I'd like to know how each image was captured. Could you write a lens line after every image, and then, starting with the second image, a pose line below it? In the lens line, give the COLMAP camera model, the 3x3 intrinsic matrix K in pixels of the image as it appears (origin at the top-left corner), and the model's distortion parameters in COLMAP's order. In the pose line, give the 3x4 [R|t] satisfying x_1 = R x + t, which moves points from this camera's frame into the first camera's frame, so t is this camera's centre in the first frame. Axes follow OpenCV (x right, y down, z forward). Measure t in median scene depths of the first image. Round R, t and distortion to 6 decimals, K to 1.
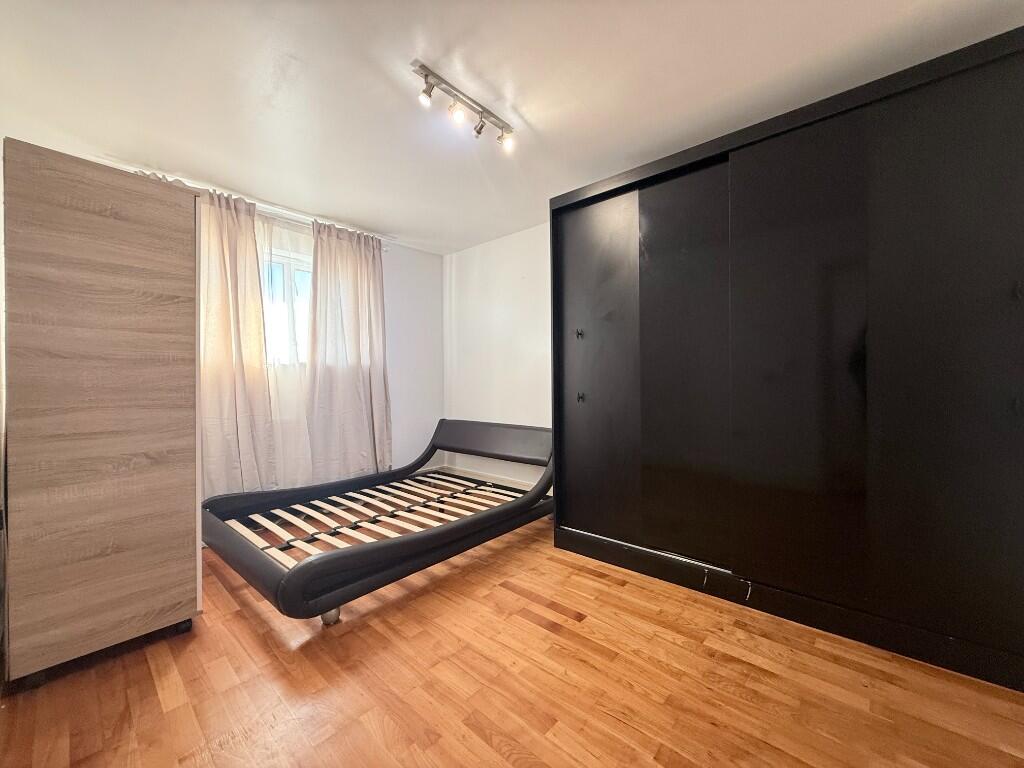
lens RADIAL K [[411.6, 0, 512.0], [0, 411.6, 384.0], [0, 0, 1]] dist [-0.002246, -0.000444]
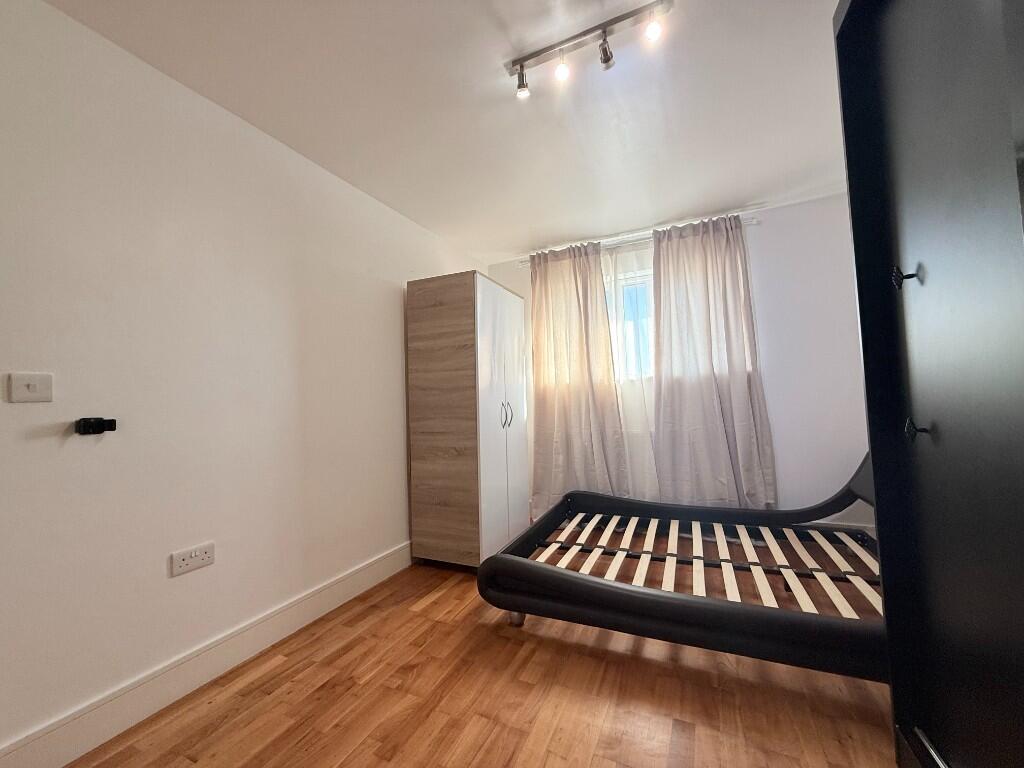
lens RADIAL K [[407.6, 0, 512.0], [0, 407.6, 384.0], [0, 0, 1]] dist [-0.021466, 0.000439]
pose [[0.264918, -0.040299, -0.963428, 0.412231], [0.025668, 0.999067, -0.034731, -0.009370], [0.963929, -0.015529, 0.265705, 0.483273]]
